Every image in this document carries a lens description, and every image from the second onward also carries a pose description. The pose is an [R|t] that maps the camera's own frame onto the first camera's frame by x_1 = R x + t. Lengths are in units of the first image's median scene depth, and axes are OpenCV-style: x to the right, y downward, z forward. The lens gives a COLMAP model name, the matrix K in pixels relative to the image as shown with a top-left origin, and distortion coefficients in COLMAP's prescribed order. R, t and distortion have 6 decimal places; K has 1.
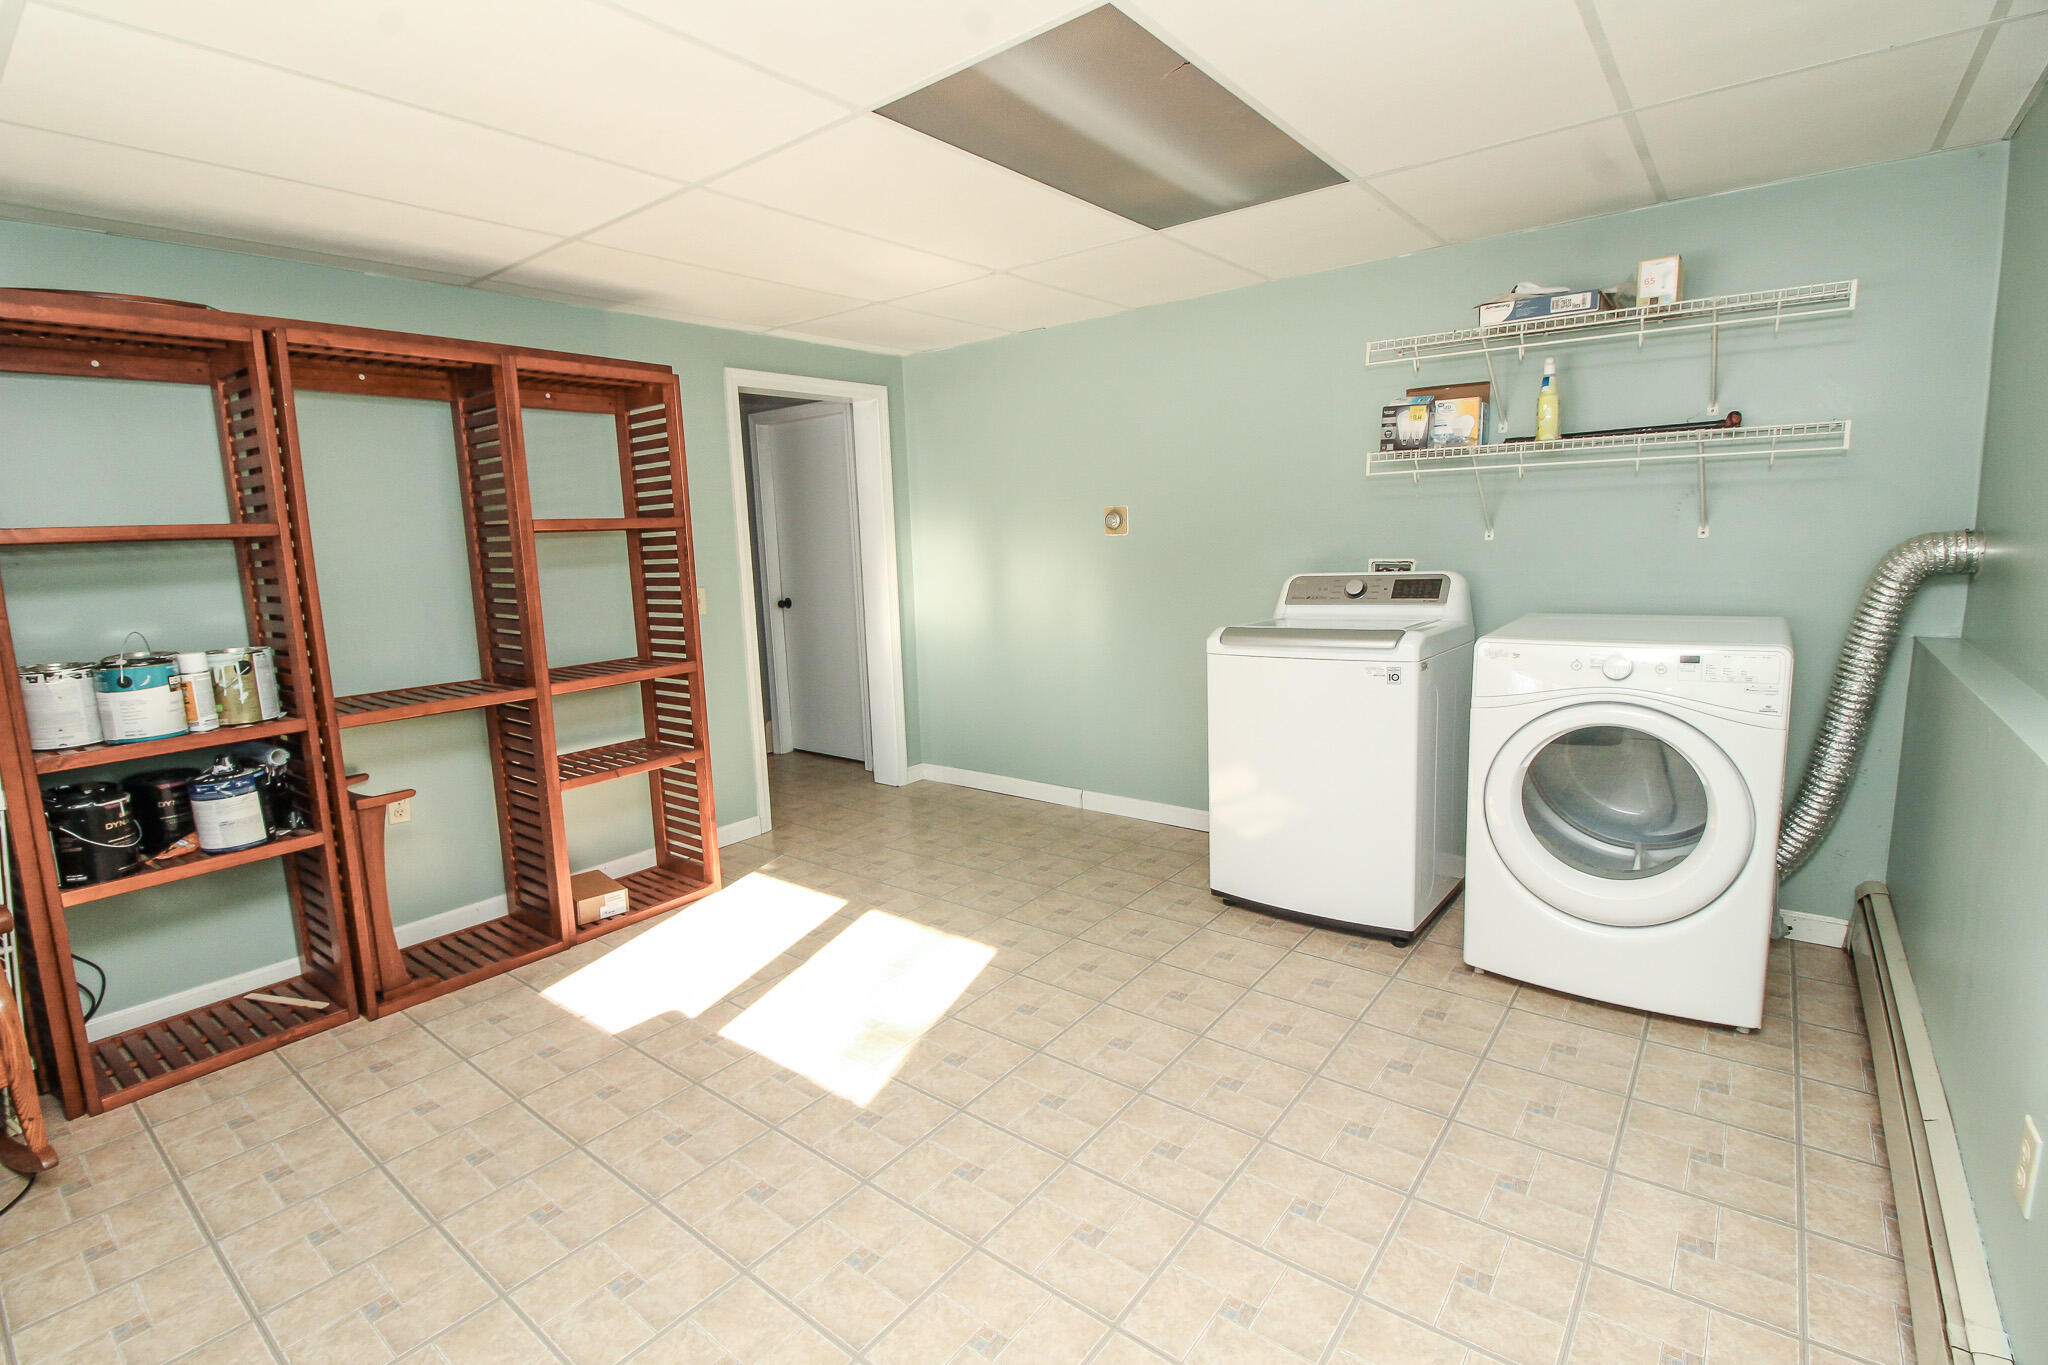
lens RADIAL K [[947.0, 0, 996.8], [0, 947.0, 678.0], [0, 0, 1]] dist [0.000665, -0.014307]
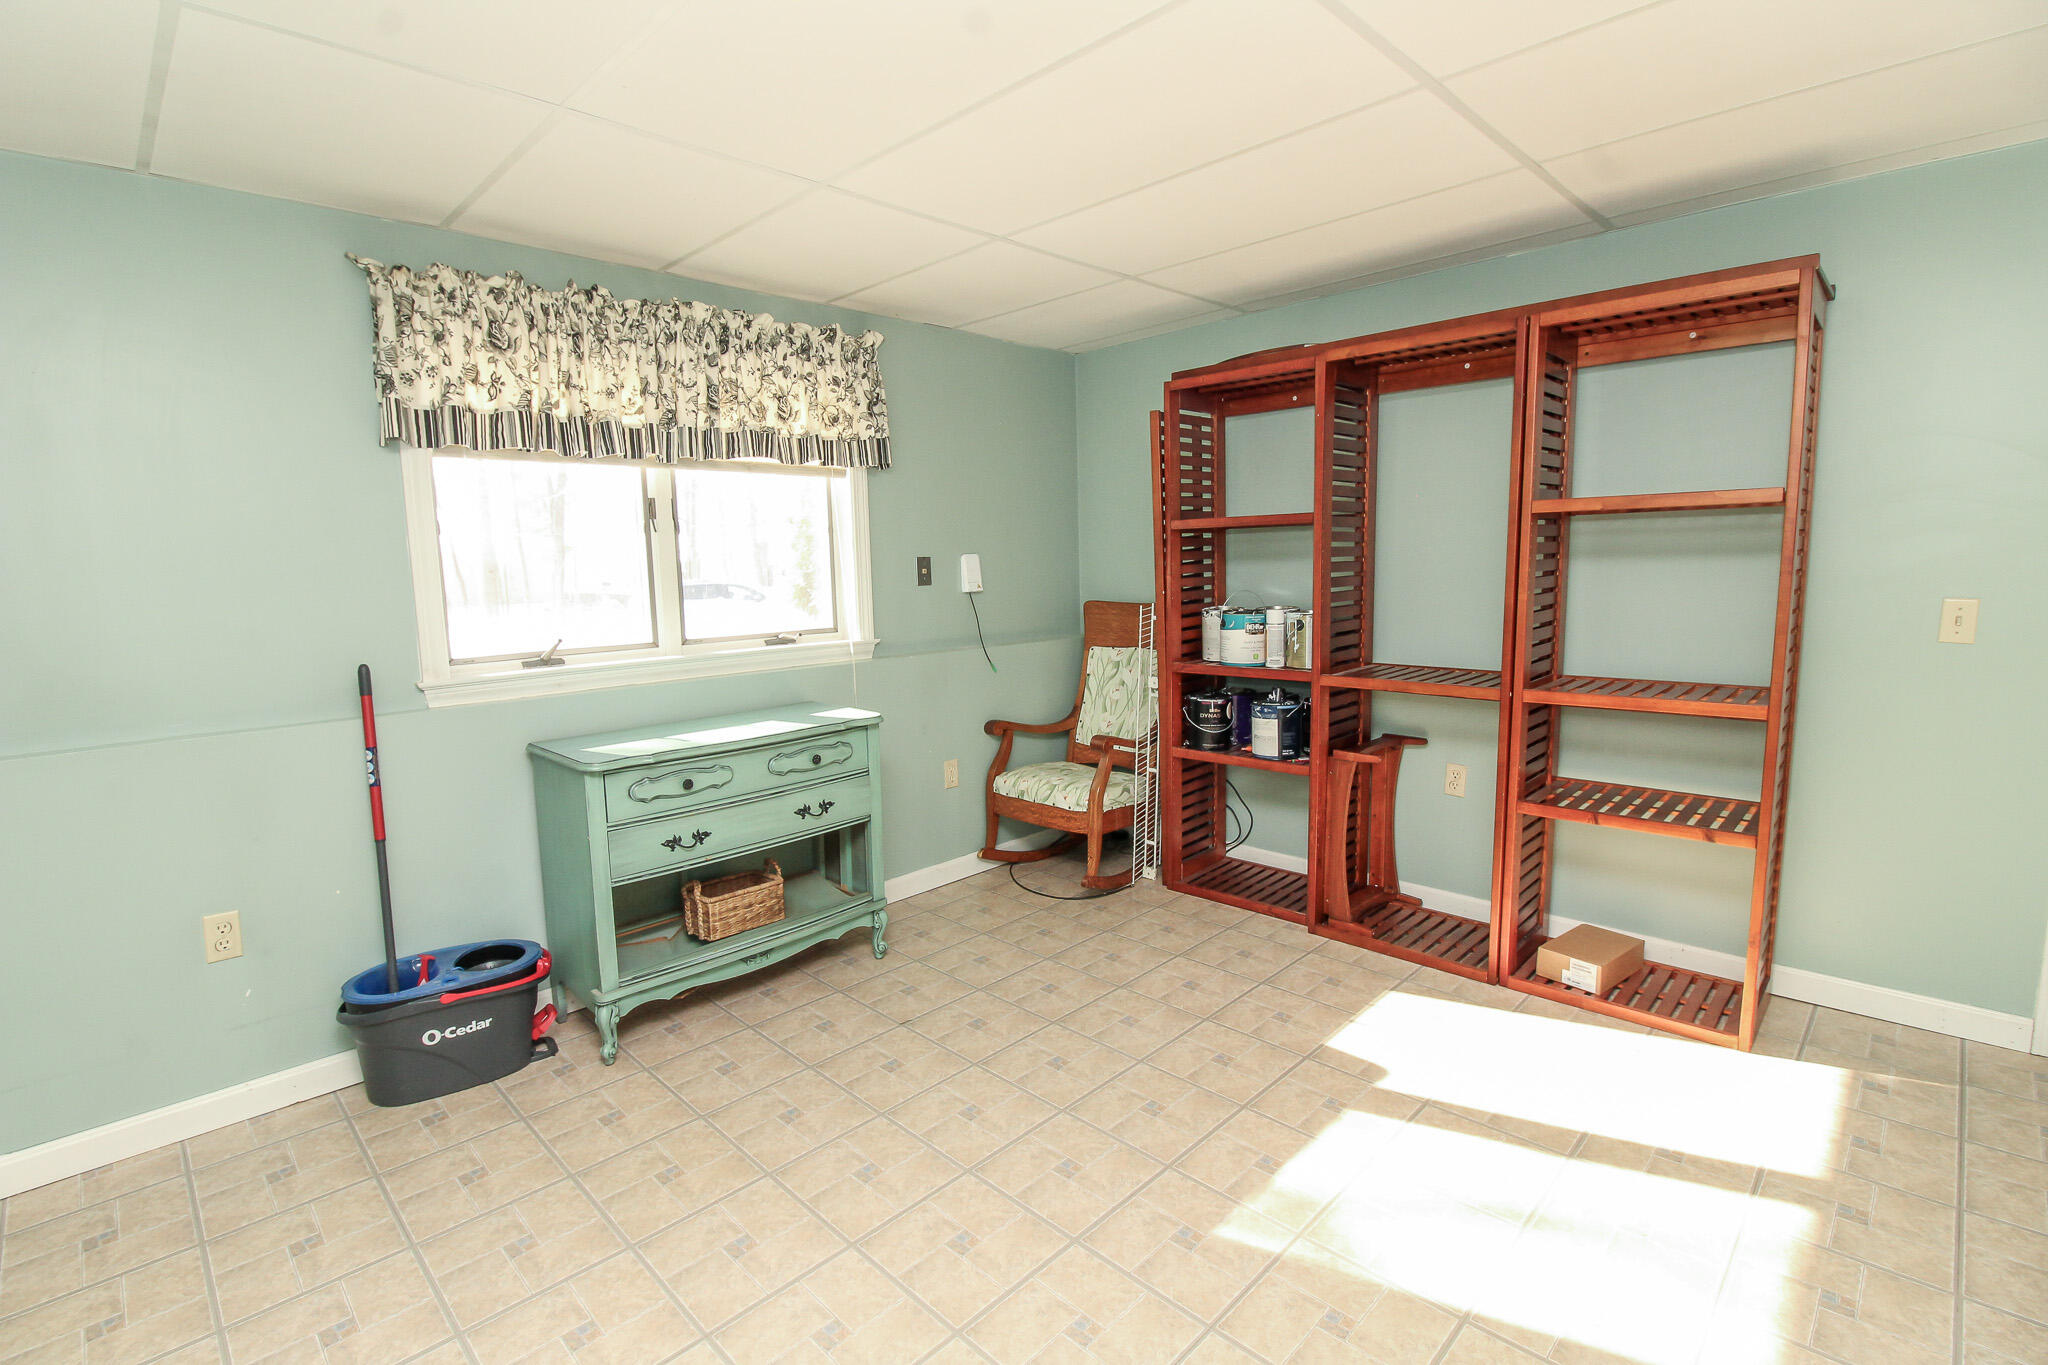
lens RADIAL K [[947.0, 0, 996.8], [0, 947.0, 678.0], [0, 0, 1]] dist [0.000665, -0.014307]
pose [[-0.116937, 0.167508, -0.978911, 0.471512], [-0.119412, 0.976151, 0.181300, -0.112475], [0.985934, 0.138095, -0.094145, 0.645746]]
